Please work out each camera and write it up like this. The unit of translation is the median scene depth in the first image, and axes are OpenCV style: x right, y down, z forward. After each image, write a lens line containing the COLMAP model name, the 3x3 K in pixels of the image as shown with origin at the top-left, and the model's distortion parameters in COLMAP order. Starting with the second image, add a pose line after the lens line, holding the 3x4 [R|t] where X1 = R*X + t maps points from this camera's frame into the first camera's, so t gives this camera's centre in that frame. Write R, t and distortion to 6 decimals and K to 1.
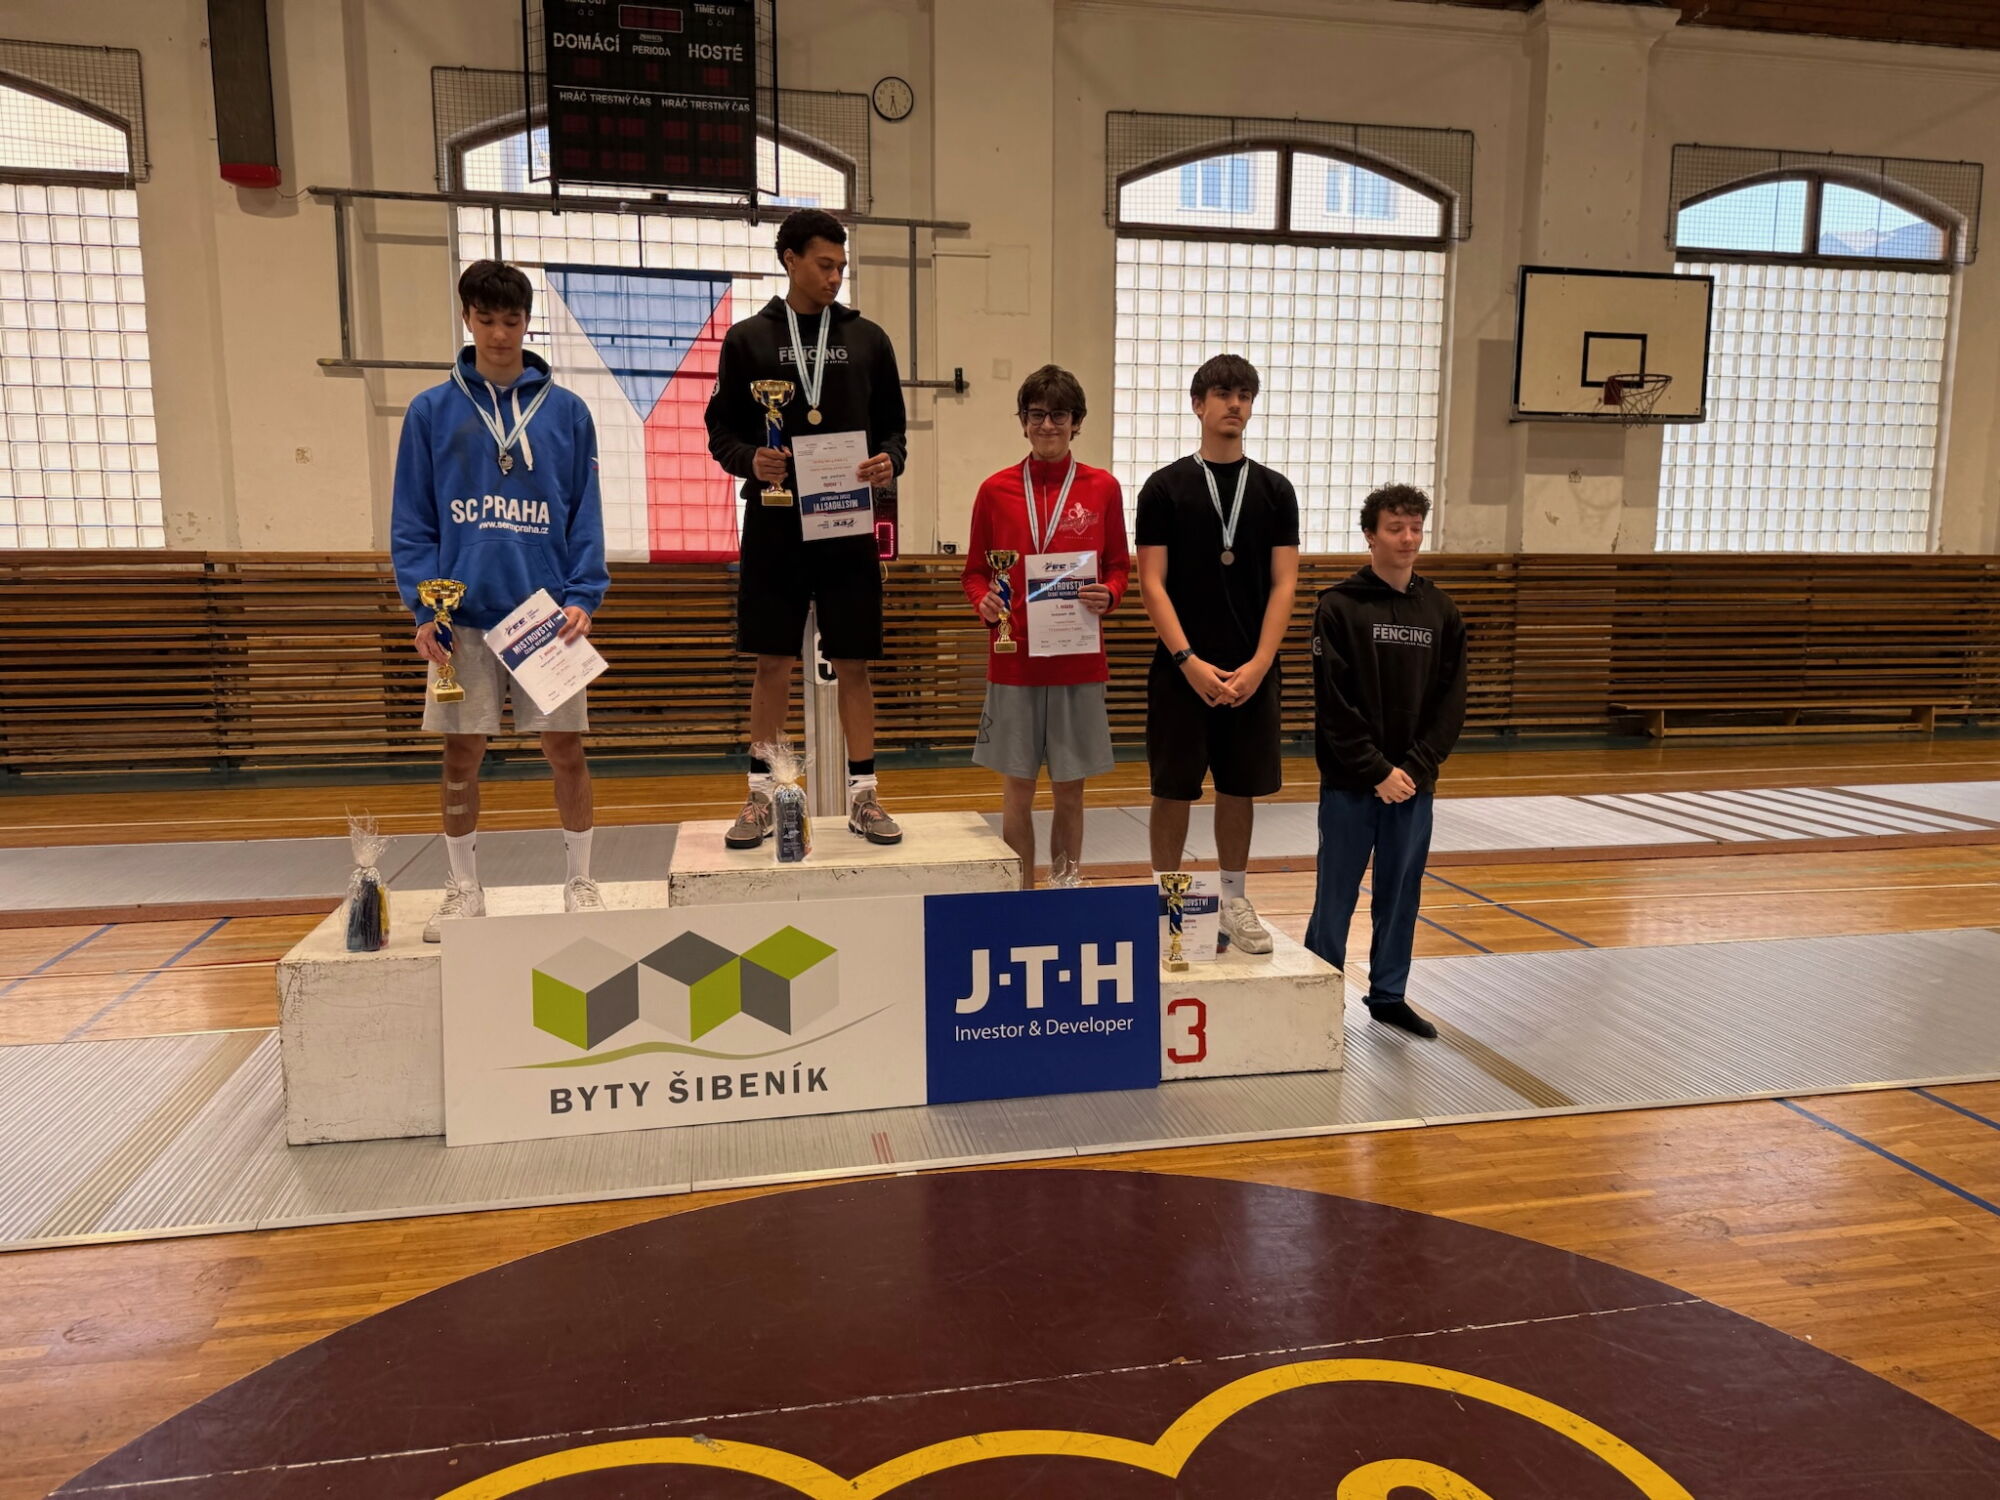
lens RADIAL K [[1402.2, 0, 992.7], [0, 1402.2, 762.0], [0, 0, 1]] dist [0.059676, -0.062620]
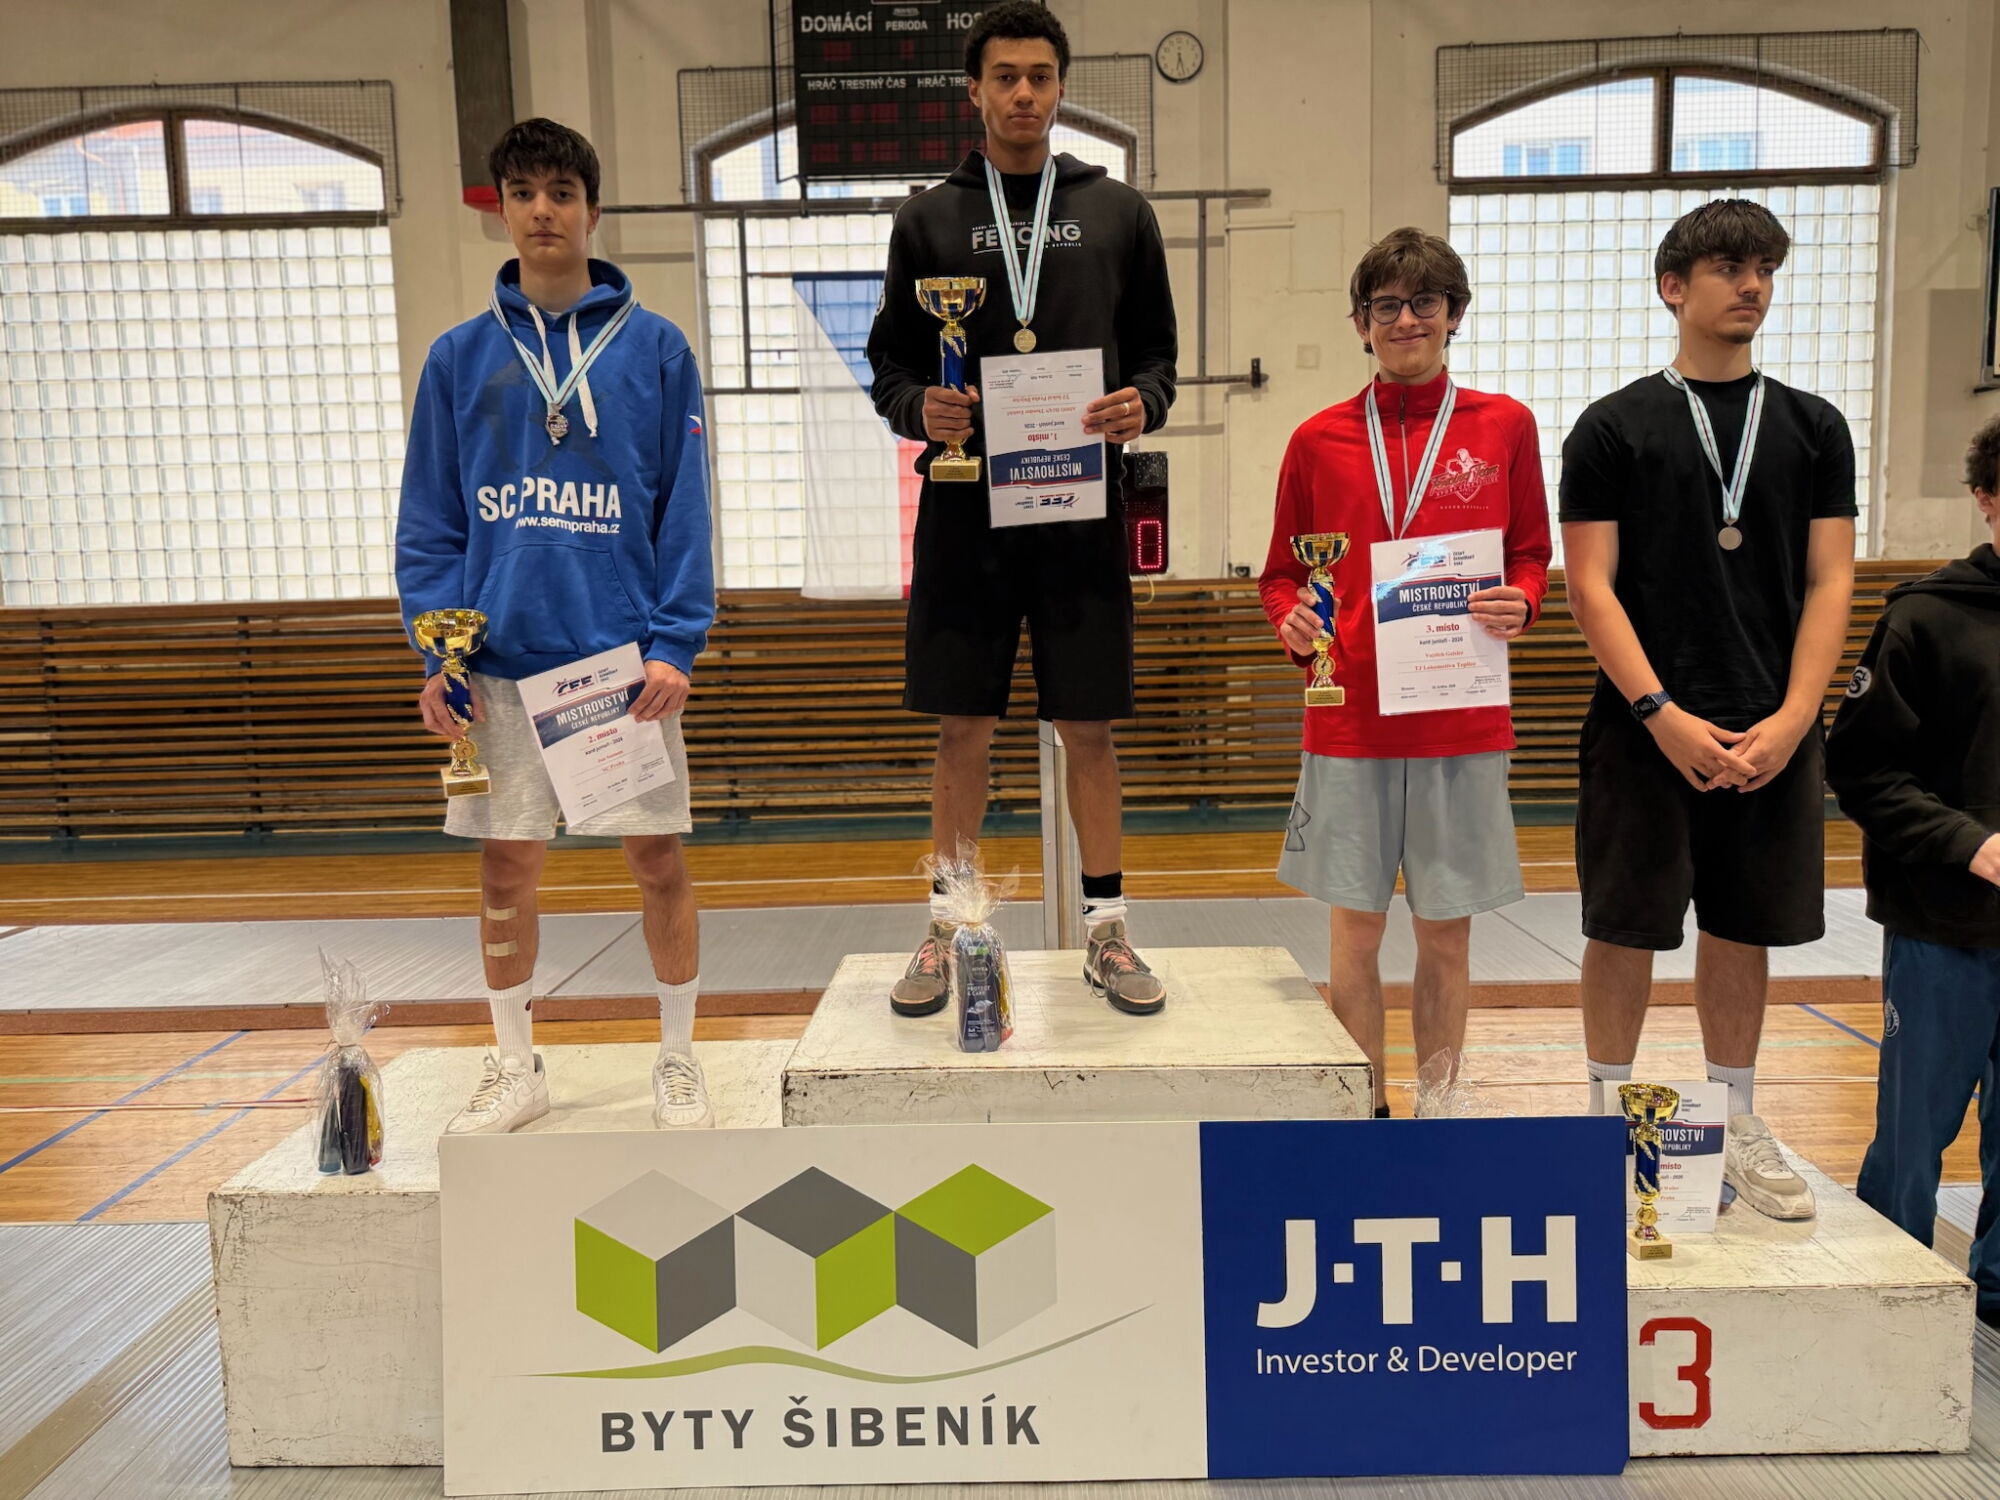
lens RADIAL K [[1385.0, 0, 1001.1], [0, 1385.0, 751.4], [0, 0, 1]] dist [0.066515, -0.075461]
pose [[0.979087, -0.003452, -0.203412, -0.004915], [-0.003497, 0.999423, -0.033793, -0.016928], [0.203411, 0.033797, 0.978510, 0.173227]]
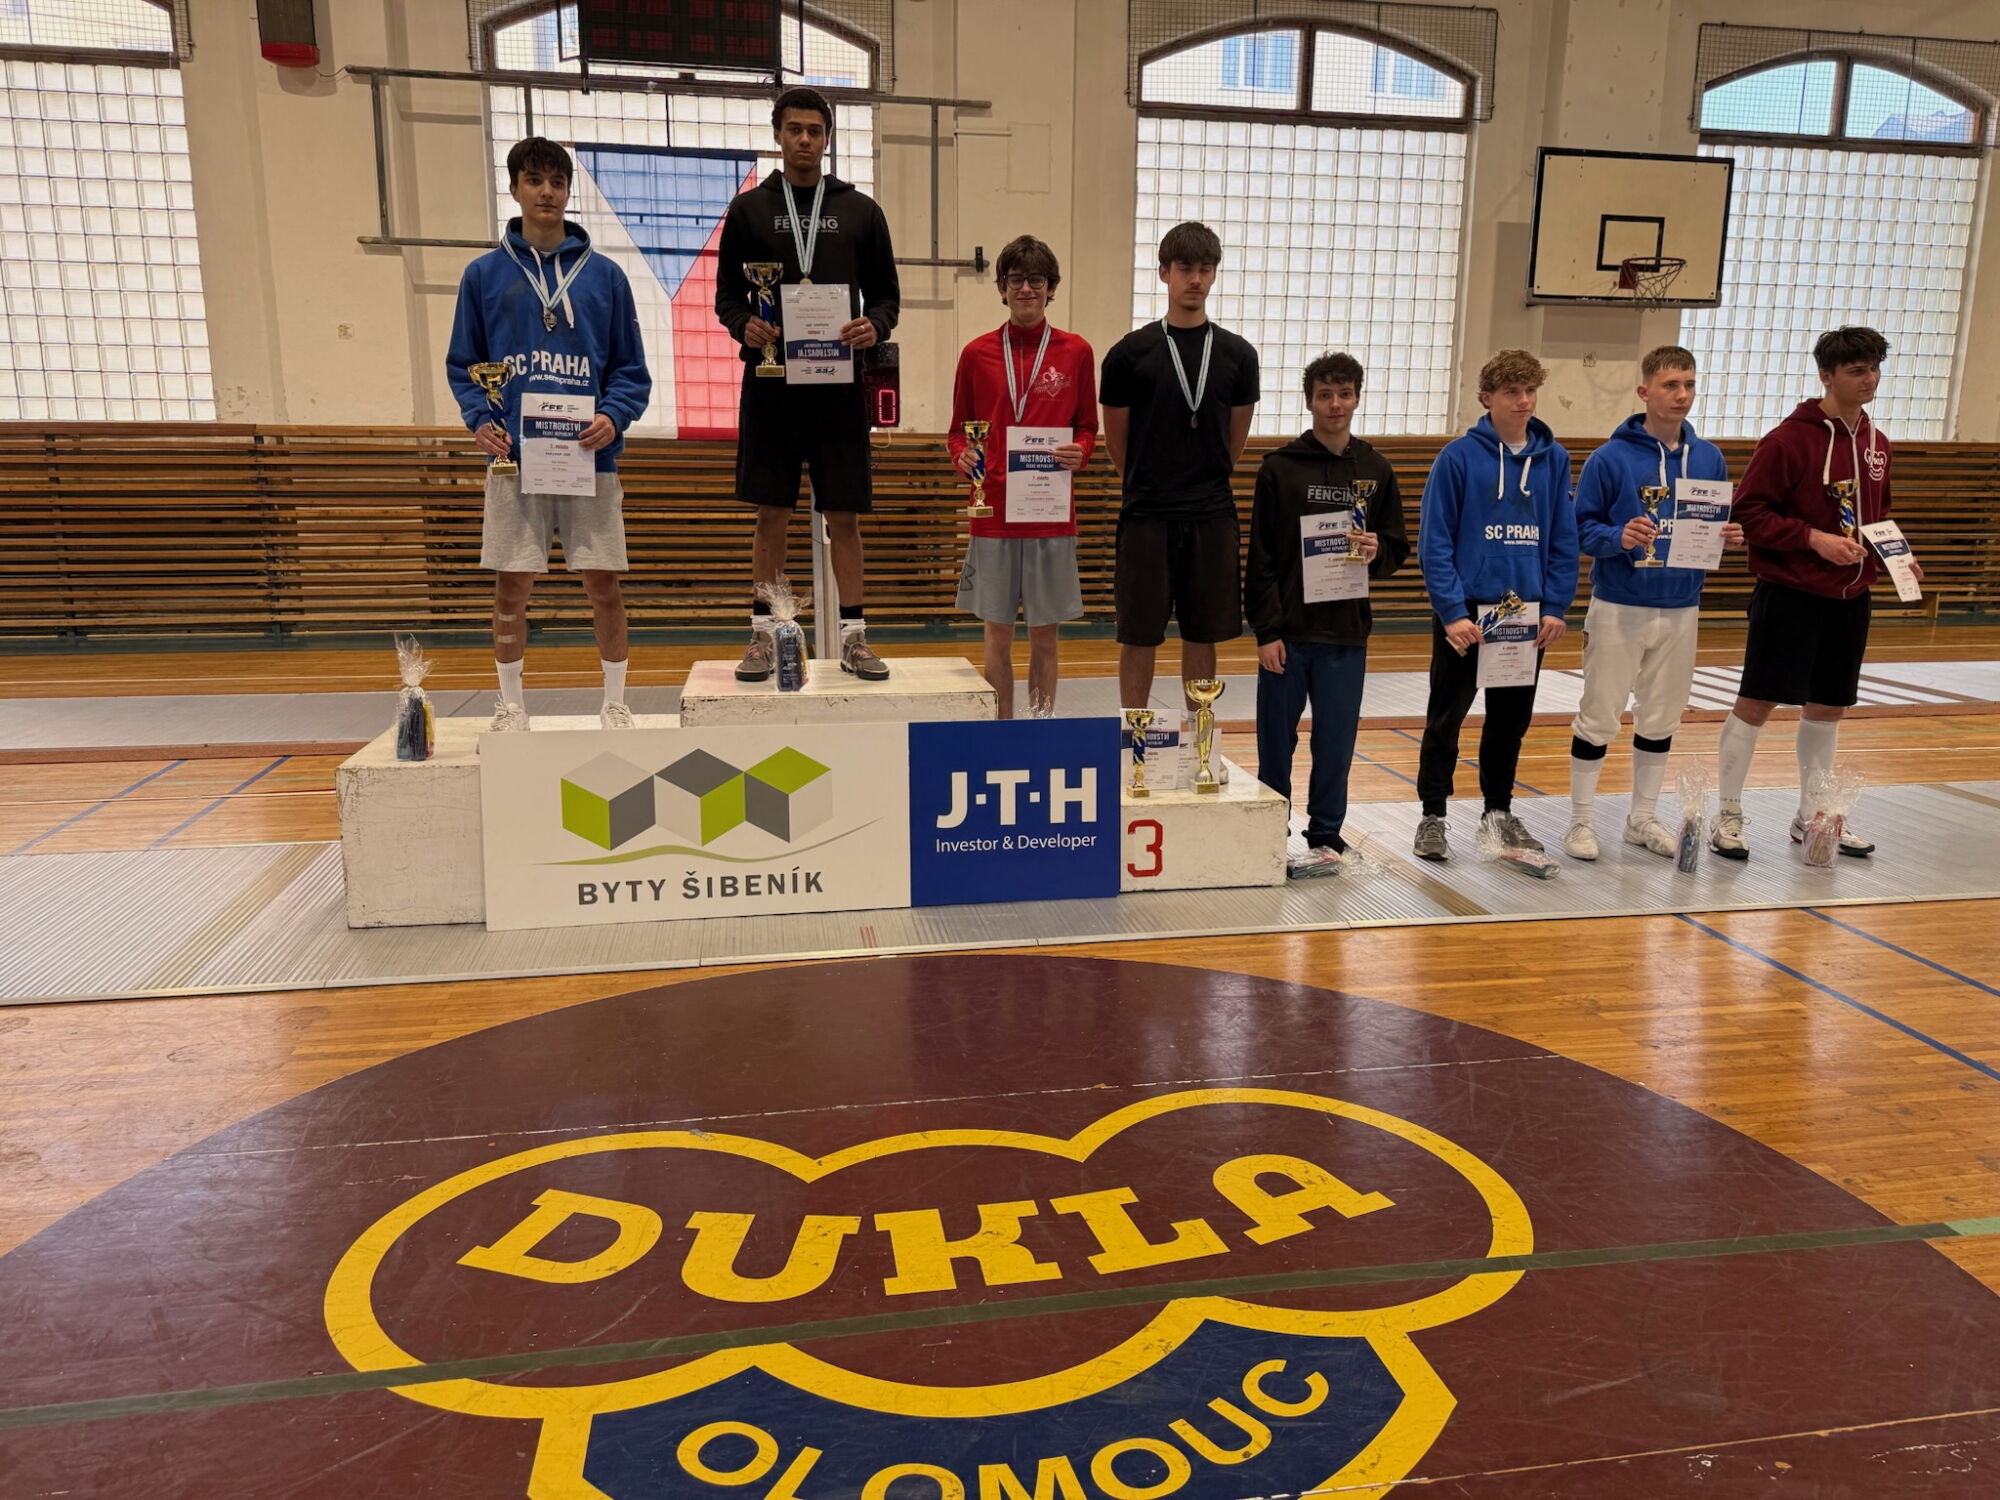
lens RADIAL K [[1408.0, 0, 1003.0], [0, 1408.0, 743.7], [0, 0, 1]] dist [0.059732, -0.062484]
pose [[0.999710, 0.011149, -0.021353, 0.021369], [-0.009872, 0.998210, 0.058980, 0.019207], [0.021973, -0.058752, 0.998031, -0.049505]]
